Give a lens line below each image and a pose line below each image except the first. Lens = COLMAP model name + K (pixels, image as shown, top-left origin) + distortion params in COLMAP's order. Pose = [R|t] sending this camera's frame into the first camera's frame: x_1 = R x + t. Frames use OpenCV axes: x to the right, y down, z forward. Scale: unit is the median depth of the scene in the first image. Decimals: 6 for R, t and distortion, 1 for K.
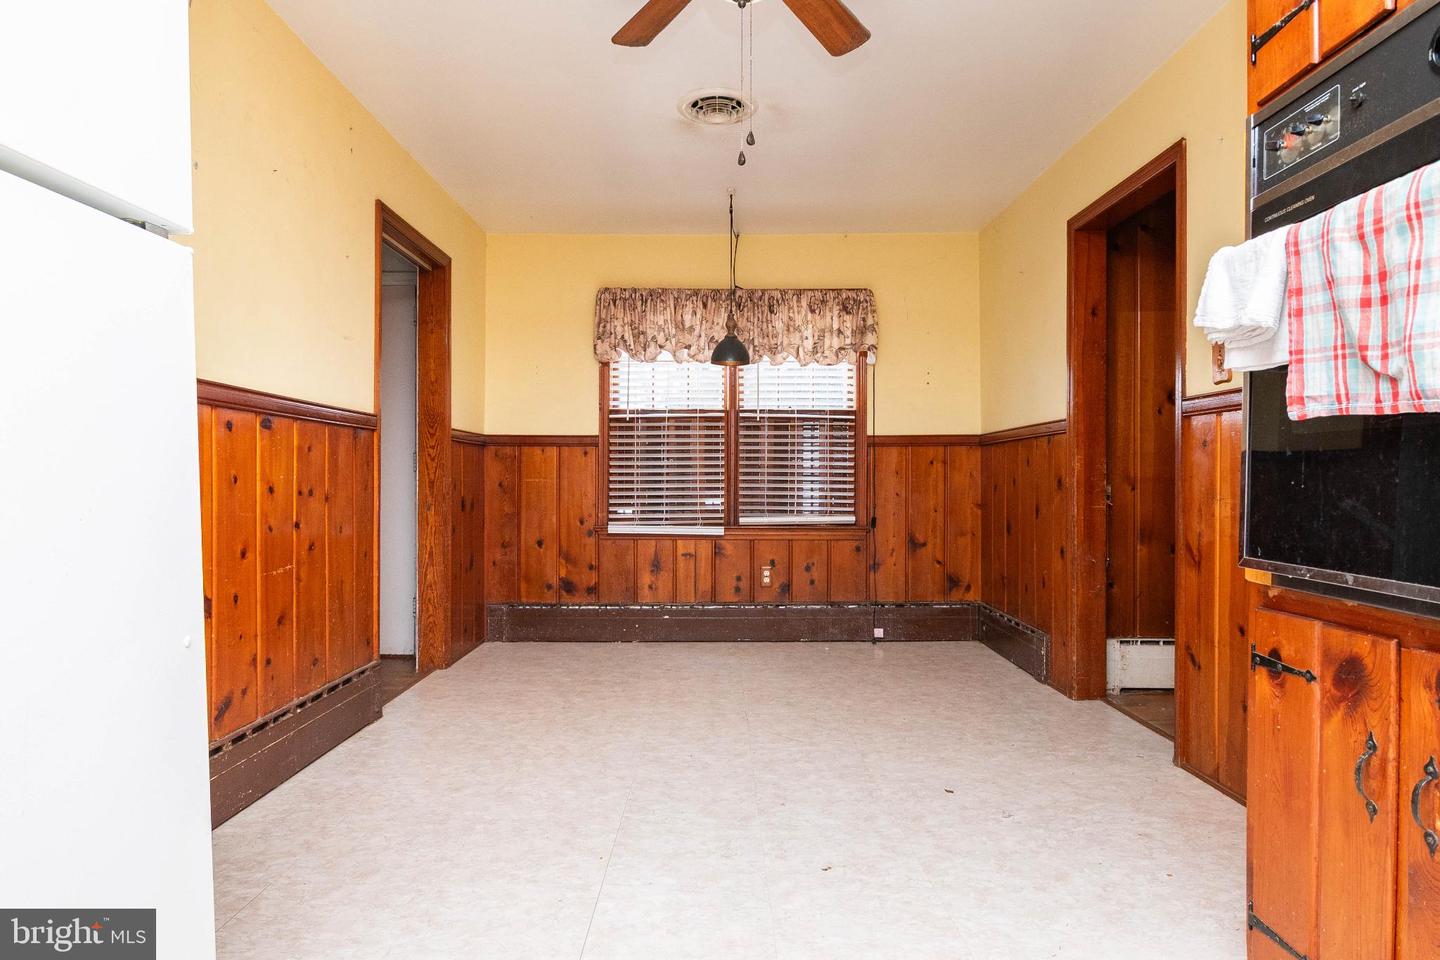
lens RADIAL K [[841.9, 0, 720.0], [0, 841.9, 480.0], [0, 0, 1]] dist [-0.000500, -0.000157]
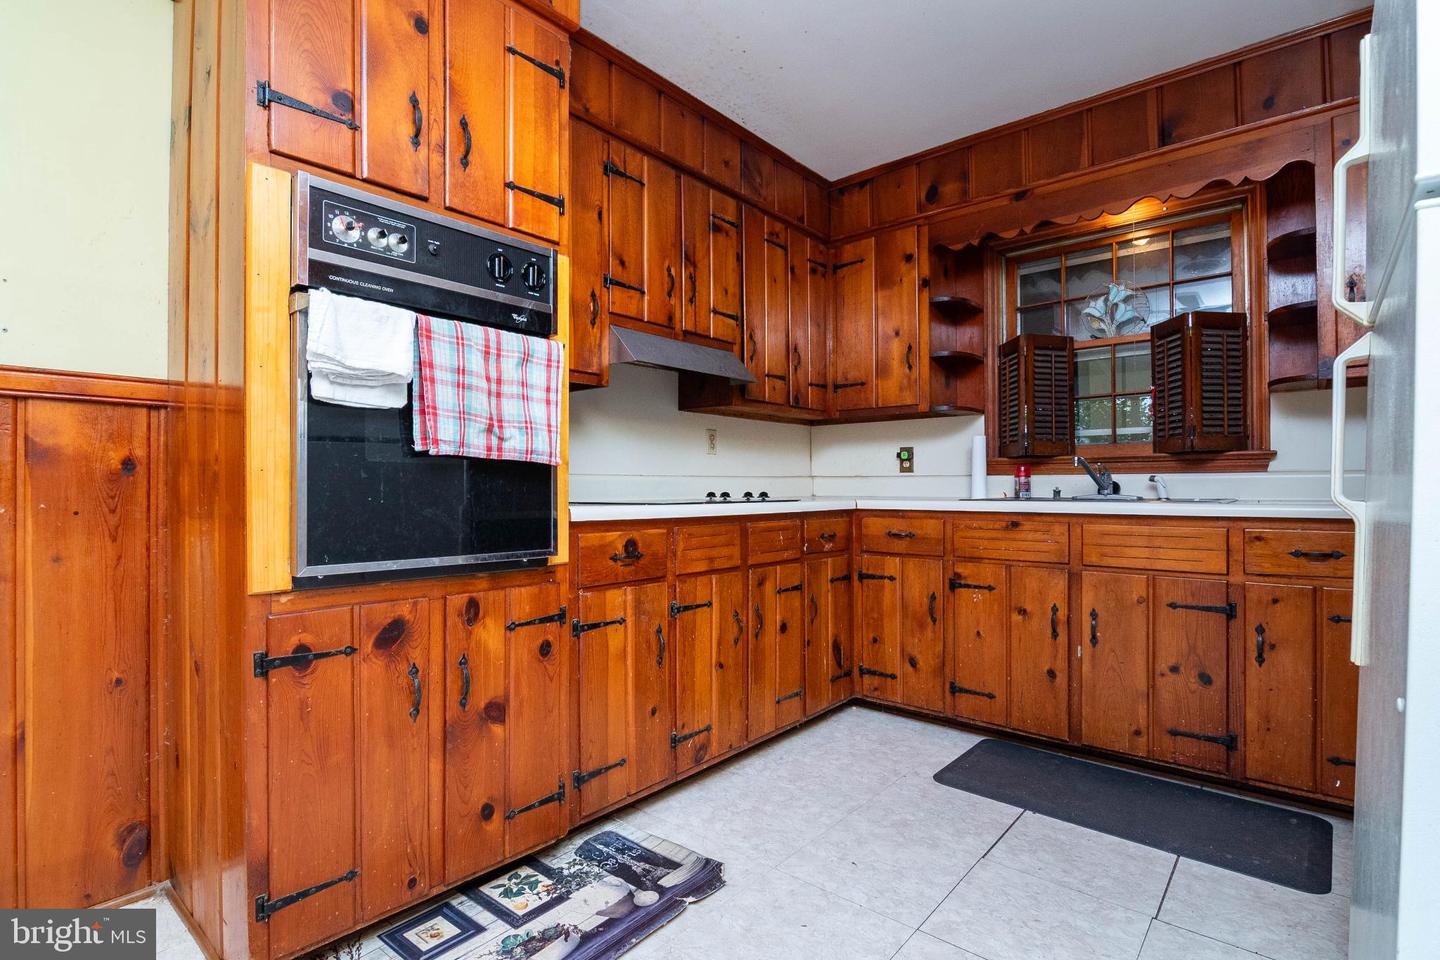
lens RADIAL K [[704.1, 0, 714.8], [0, 704.1, 479.2], [0, 0, 1]] dist [-0.006090, -0.001146]
pose [[-0.757639, 0.004978, 0.652655, -0.455887], [-0.002369, 0.999943, -0.010377, -0.018431], [-0.652670, -0.009408, -0.757584, 1.582293]]
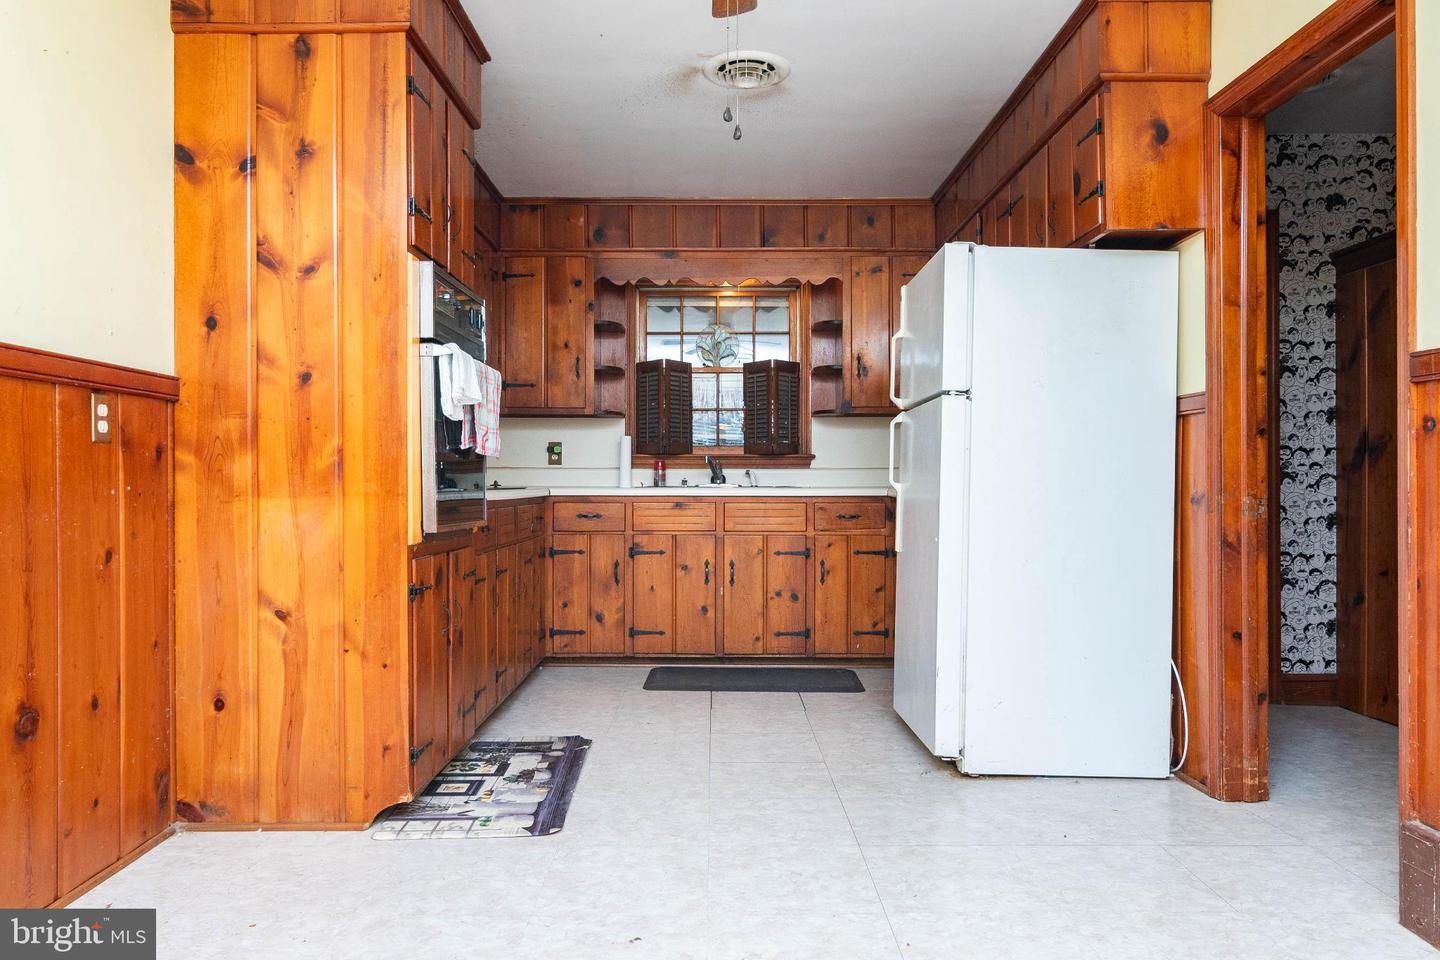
lens RADIAL K [[996.7, 0, 713.7], [0, 996.7, 484.1], [0, 0, 1]] dist [-0.002872, -0.001498]
pose [[-0.999988, -0.003511, 0.003395, 0.080672], [-0.003511, 0.999994, -0.000192, 0.008613], [-0.003395, -0.000204, -0.999994, 3.472082]]
